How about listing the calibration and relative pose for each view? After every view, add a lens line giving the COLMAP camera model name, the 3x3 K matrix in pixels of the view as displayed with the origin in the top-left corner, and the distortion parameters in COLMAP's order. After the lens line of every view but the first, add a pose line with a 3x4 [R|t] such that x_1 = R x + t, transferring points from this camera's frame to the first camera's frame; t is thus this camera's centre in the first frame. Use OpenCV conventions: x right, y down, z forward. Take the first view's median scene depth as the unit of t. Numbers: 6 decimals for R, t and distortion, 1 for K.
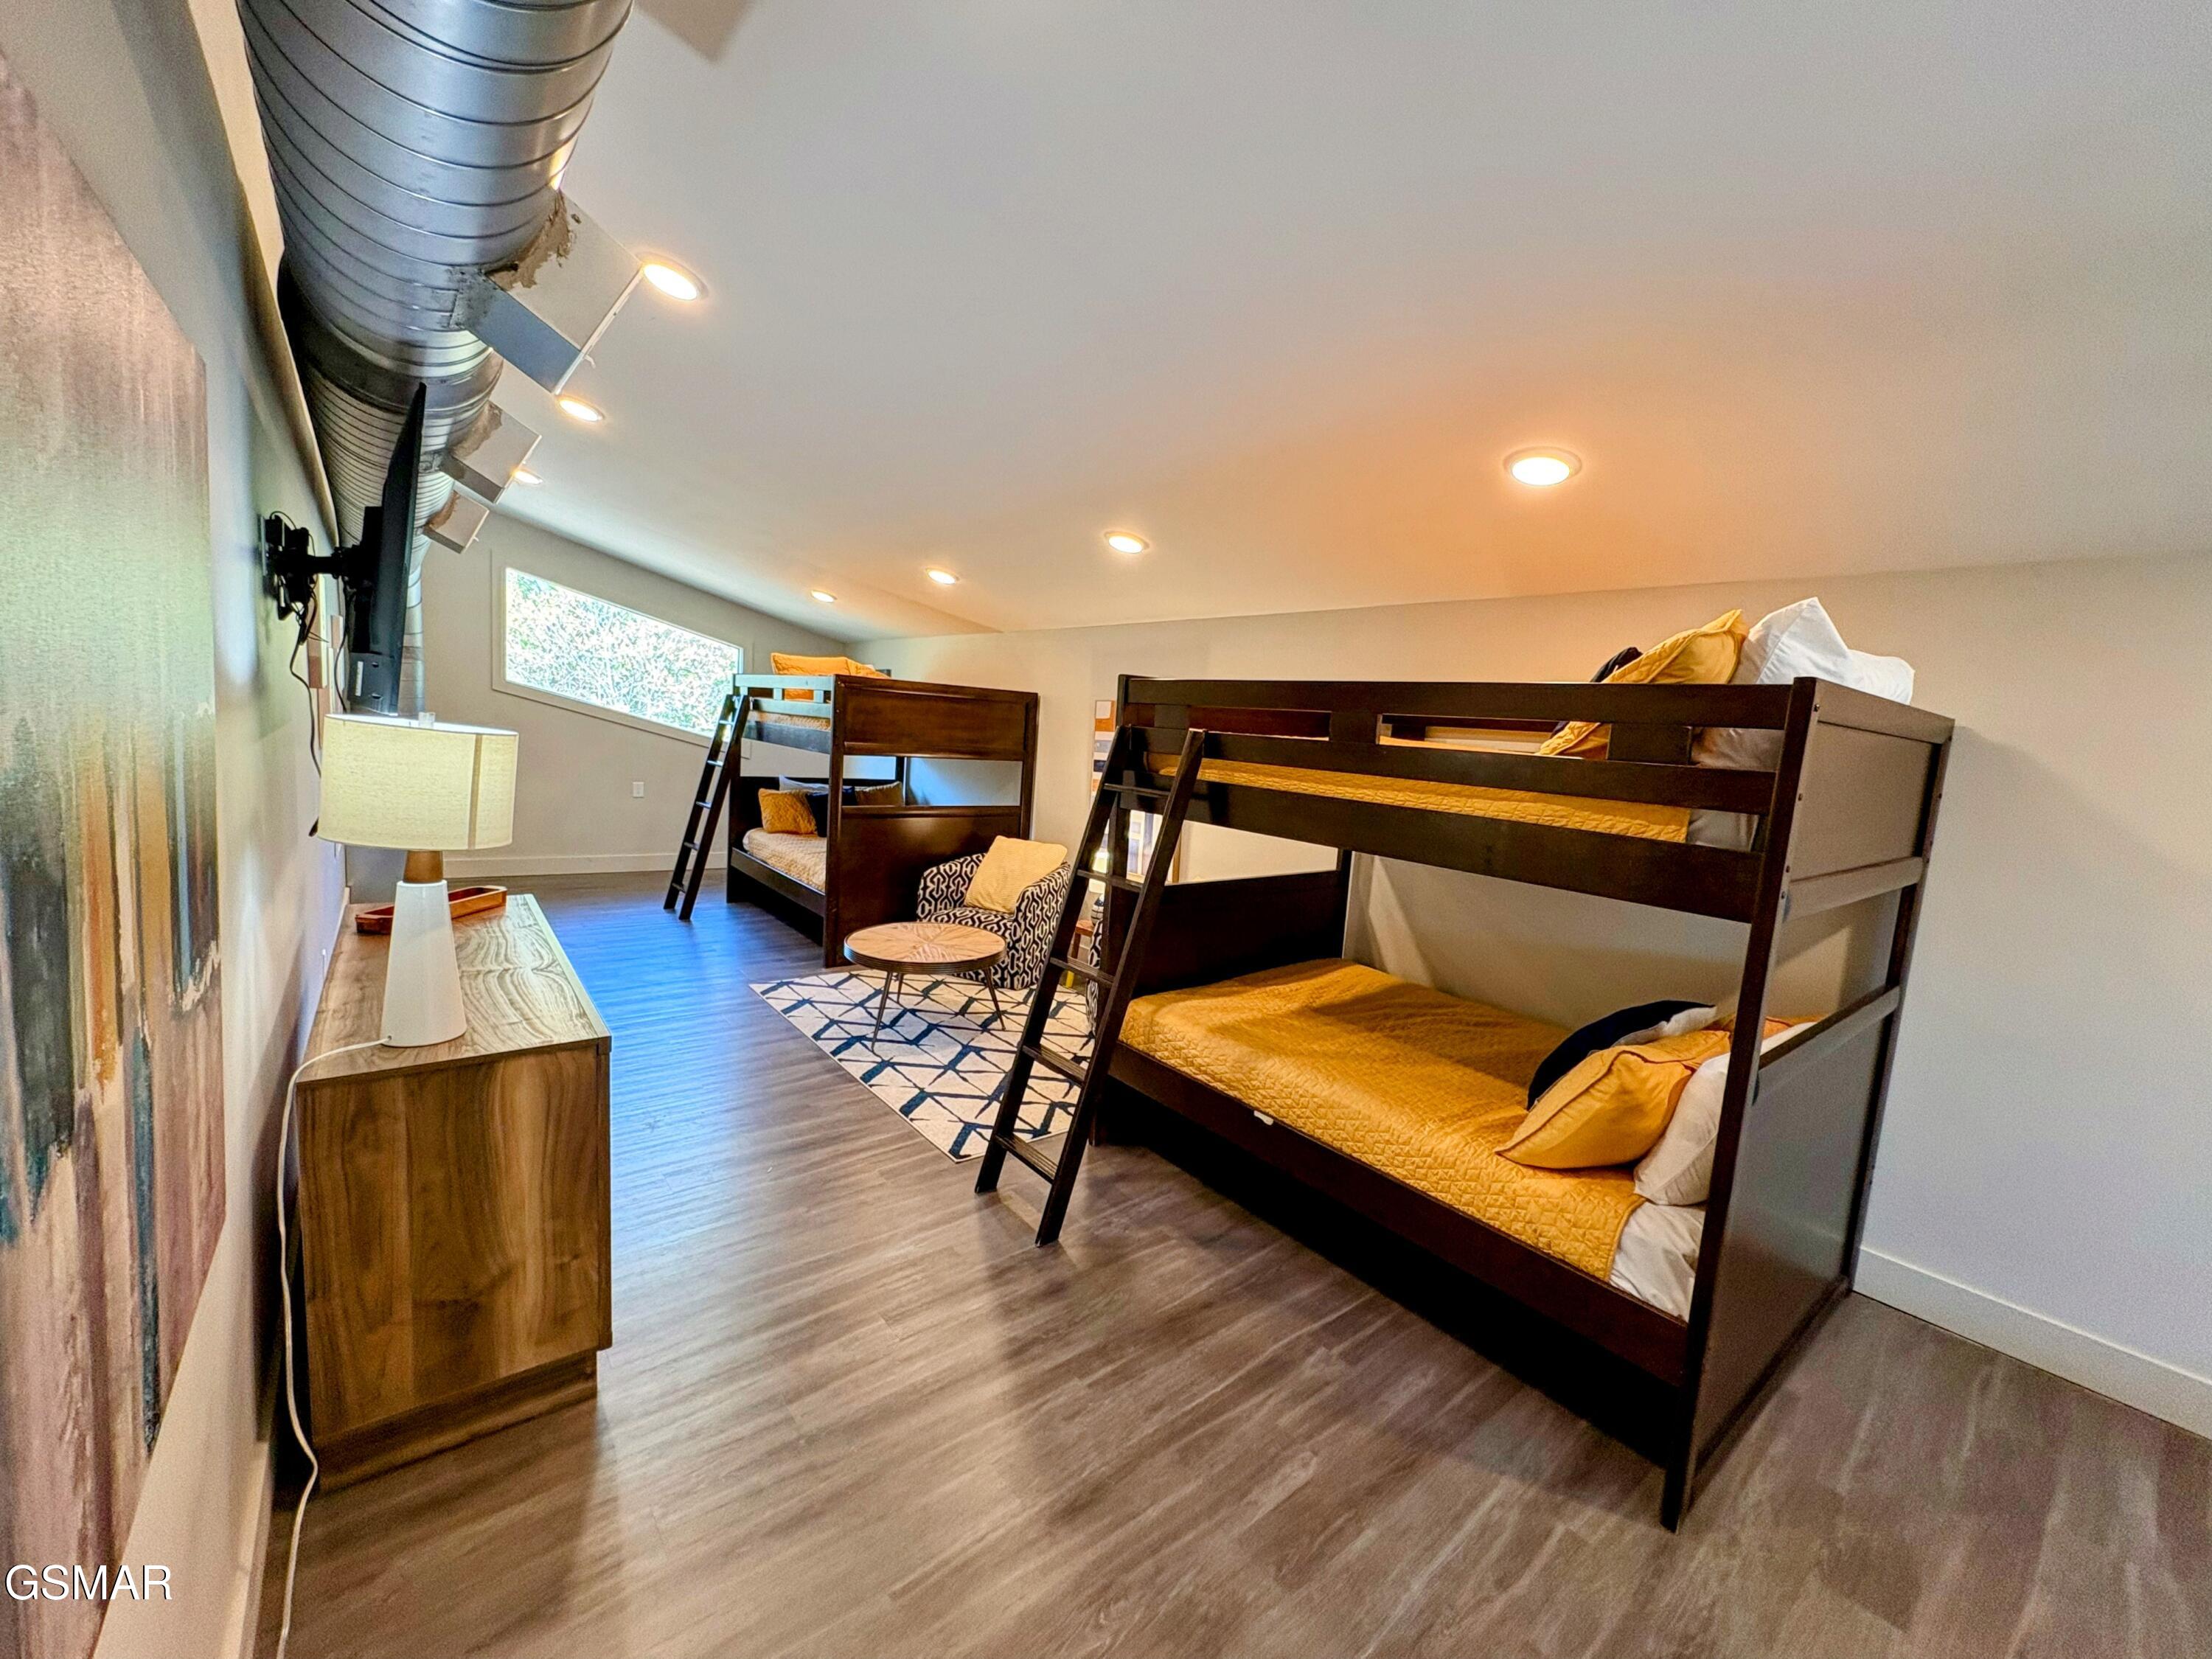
lens RADIAL K [[882.4, 0, 1103.9], [0, 882.4, 831.4], [0, 0, 1]] dist [-0.000029, 0.000292]
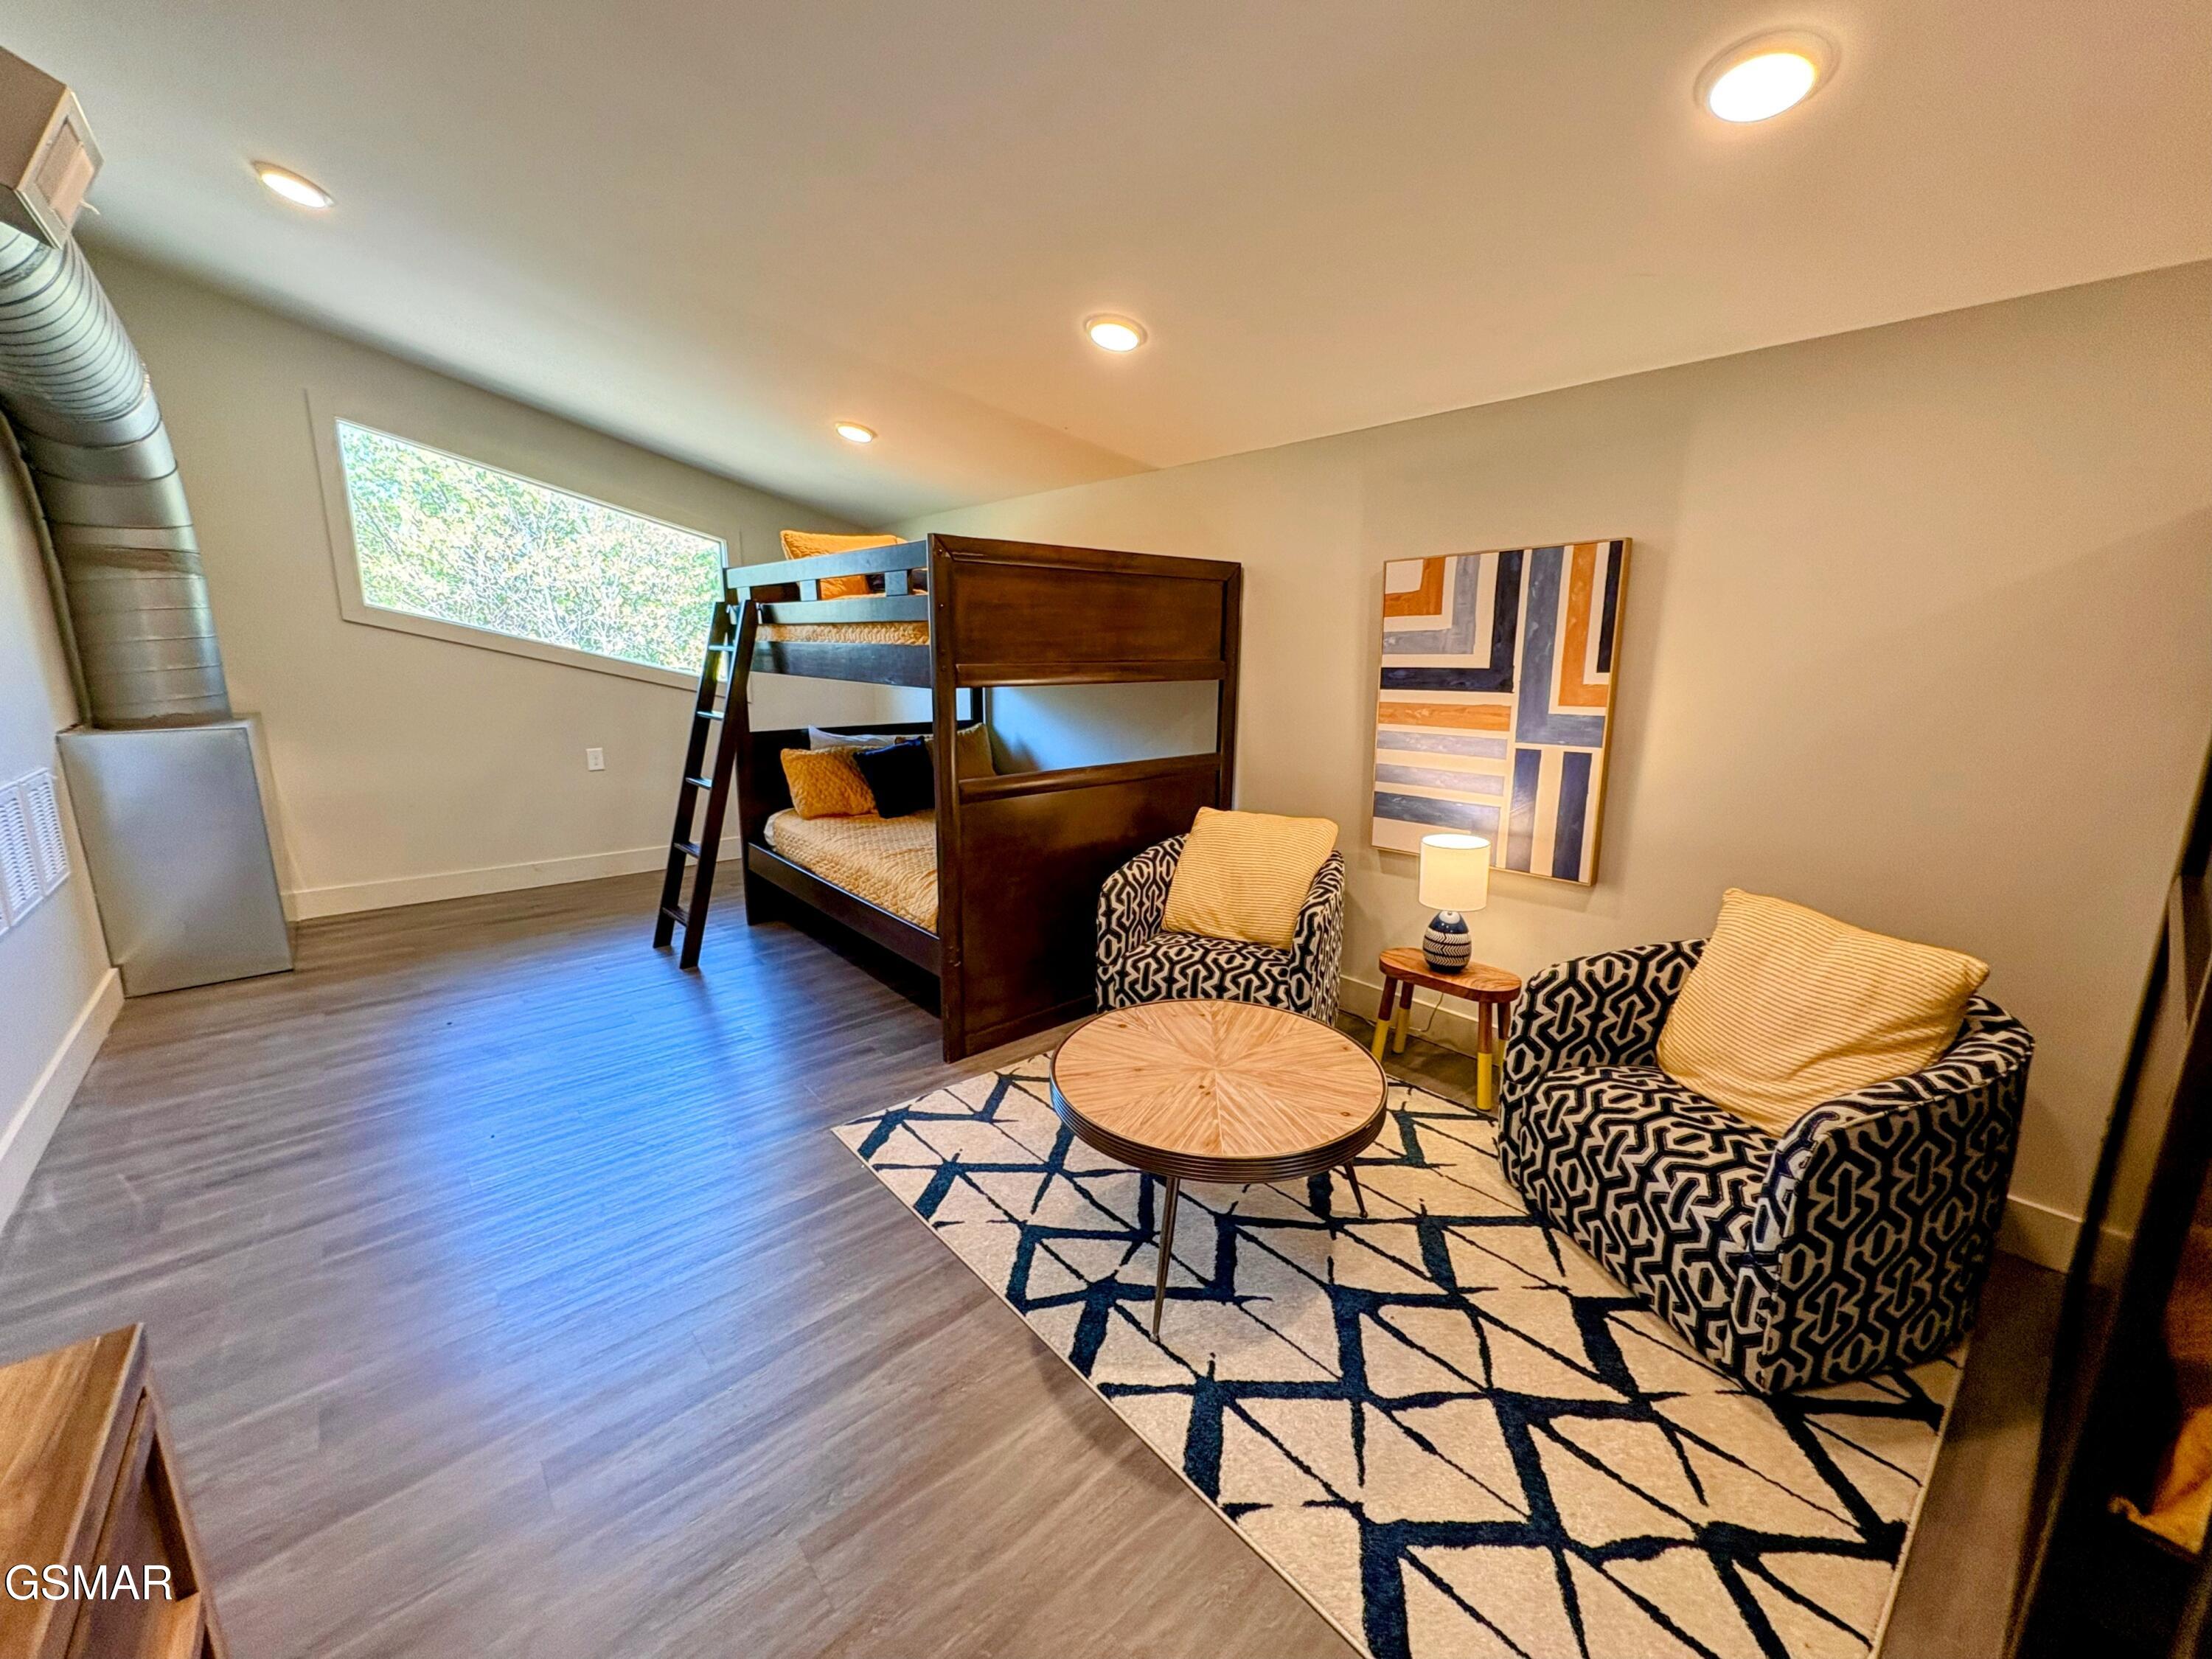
lens RADIAL K [[882.4, 0, 1103.9], [0, 882.4, 831.4], [0, 0, 1]] dist [-0.000029, 0.000292]
pose [[0.997485, -0.069464, 0.014105, -0.203097], [0.067828, 0.993200, 0.094625, -0.041236], [-0.020582, -0.093430, 0.995413, 0.418128]]
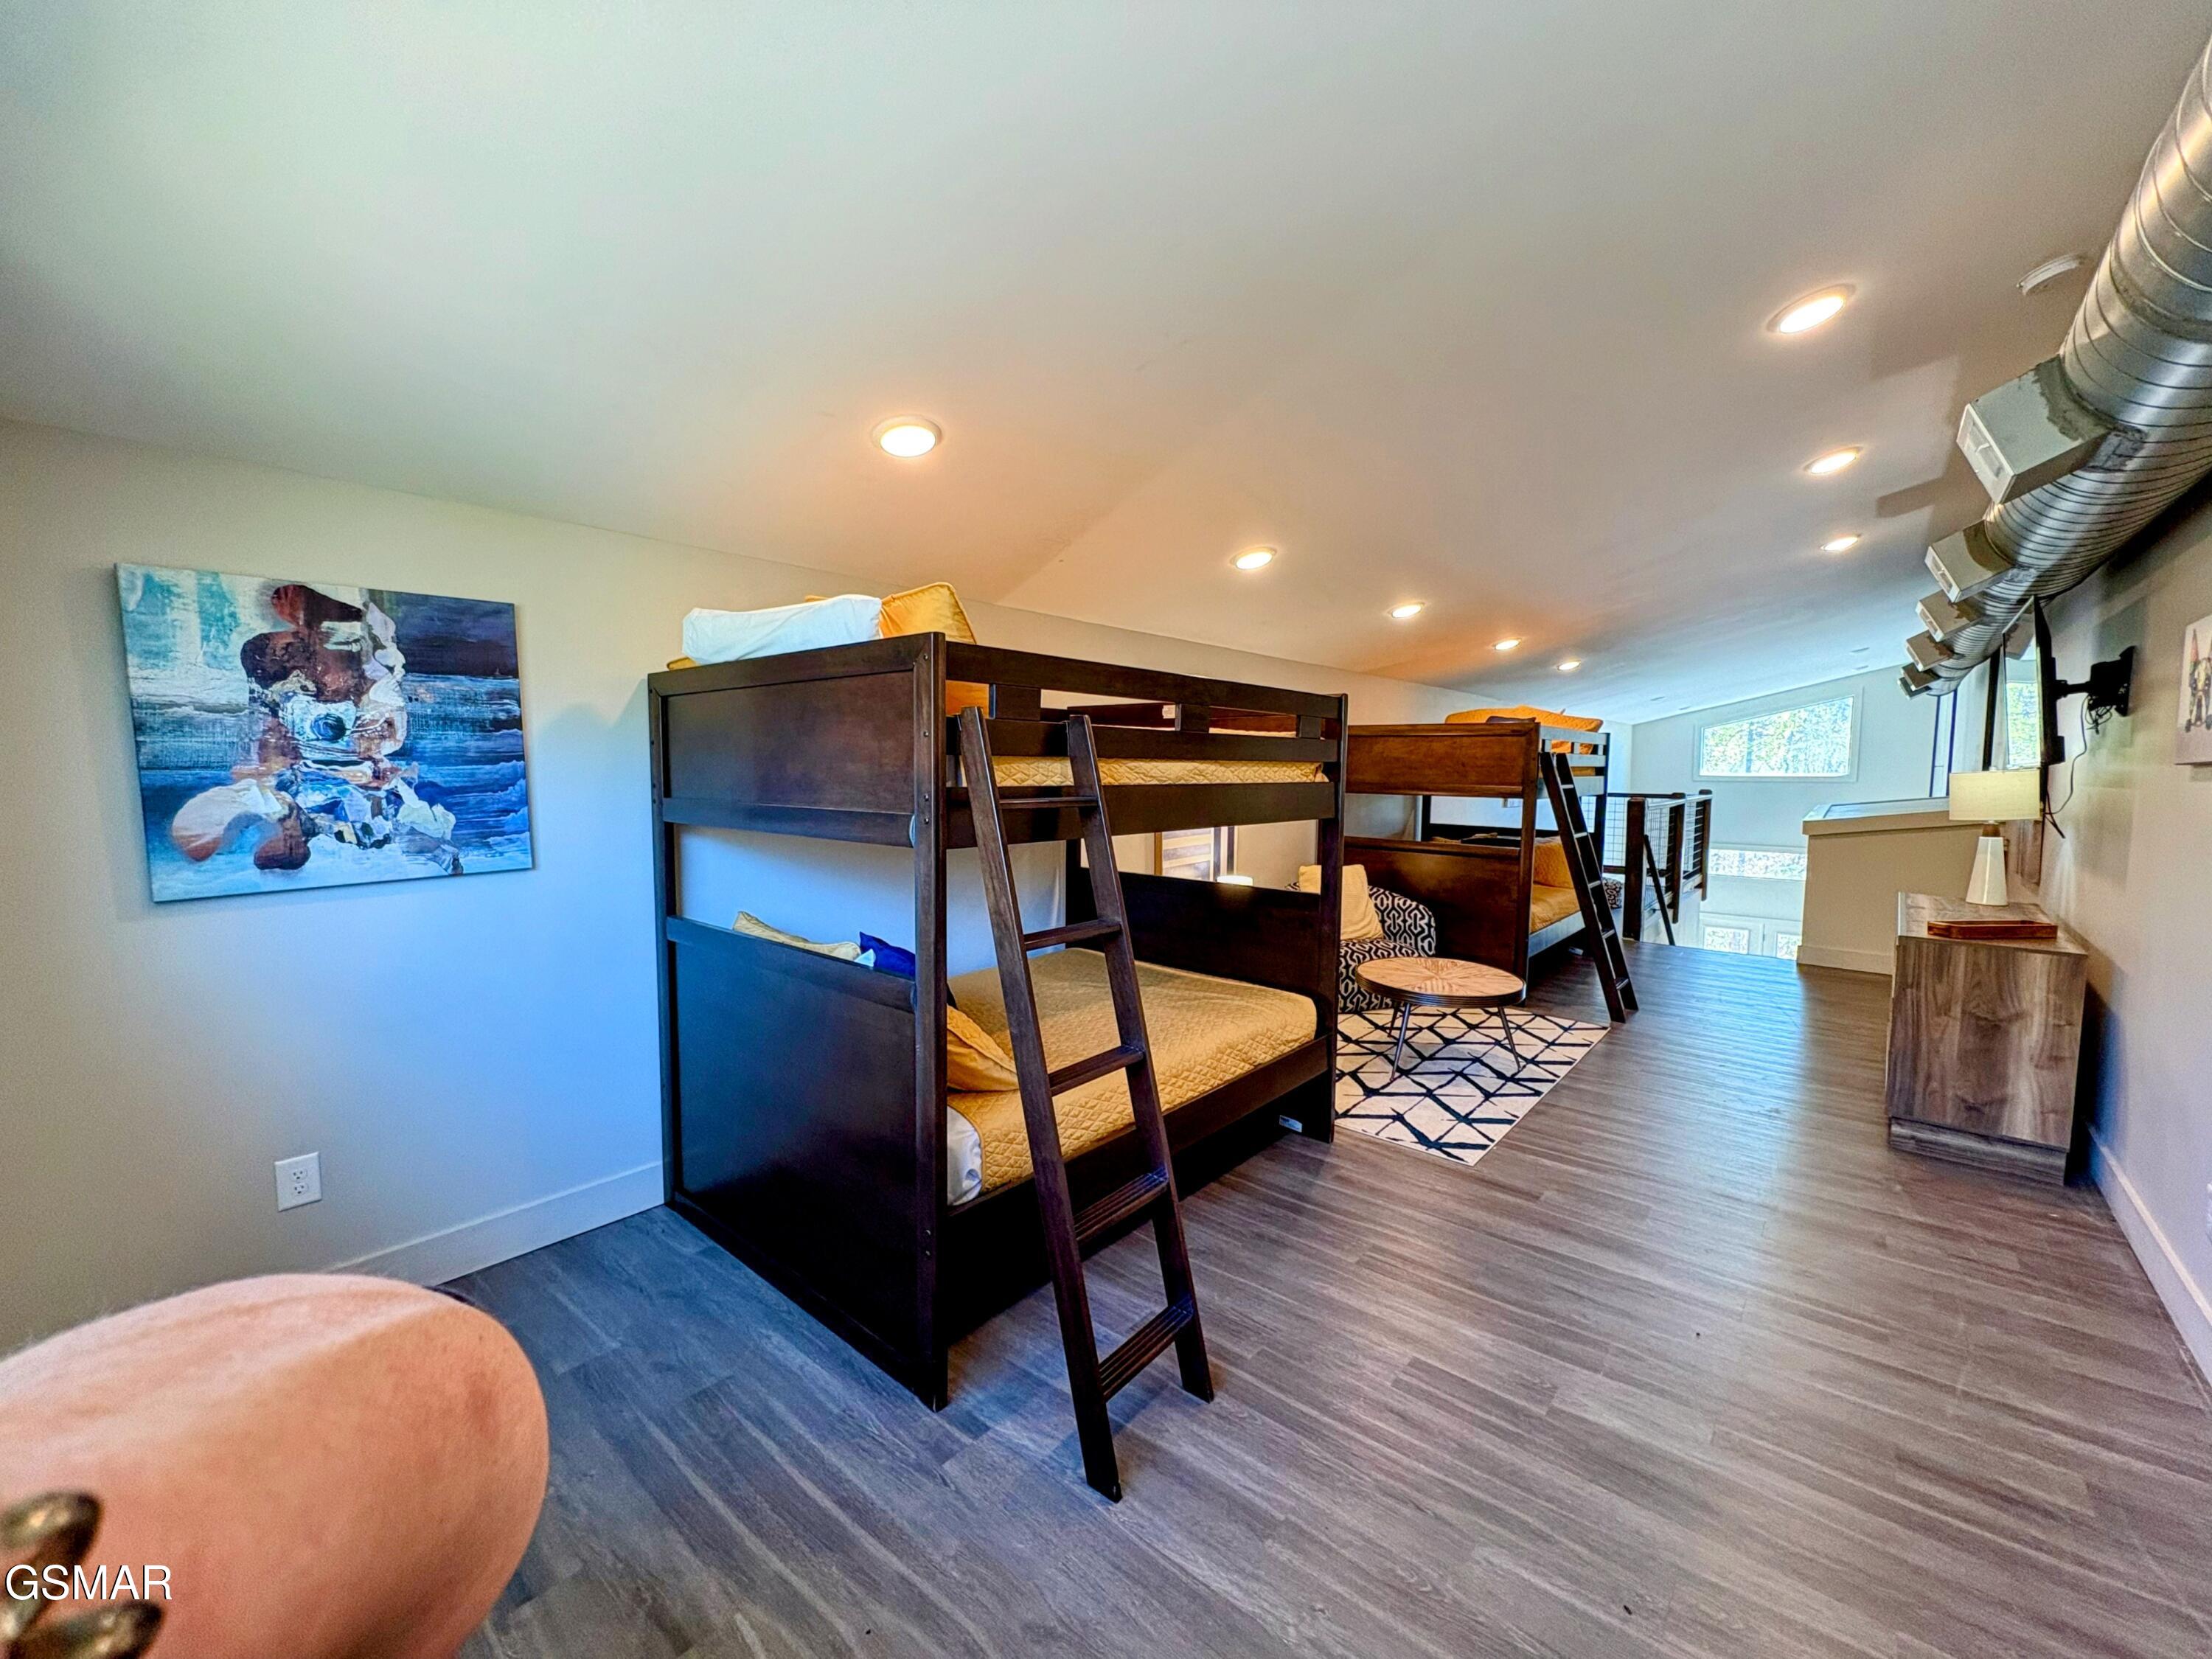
lens RADIAL K [[882.4, 0, 1103.9], [0, 882.4, 831.4], [0, 0, 1]] dist [-0.000029, 0.000292]
pose [[-0.178666, -0.149383, 0.972504, -0.848448], [0.094460, 0.981237, 0.168079, -0.188134], [-0.979365, 0.121892, -0.161203, 1.186983]]
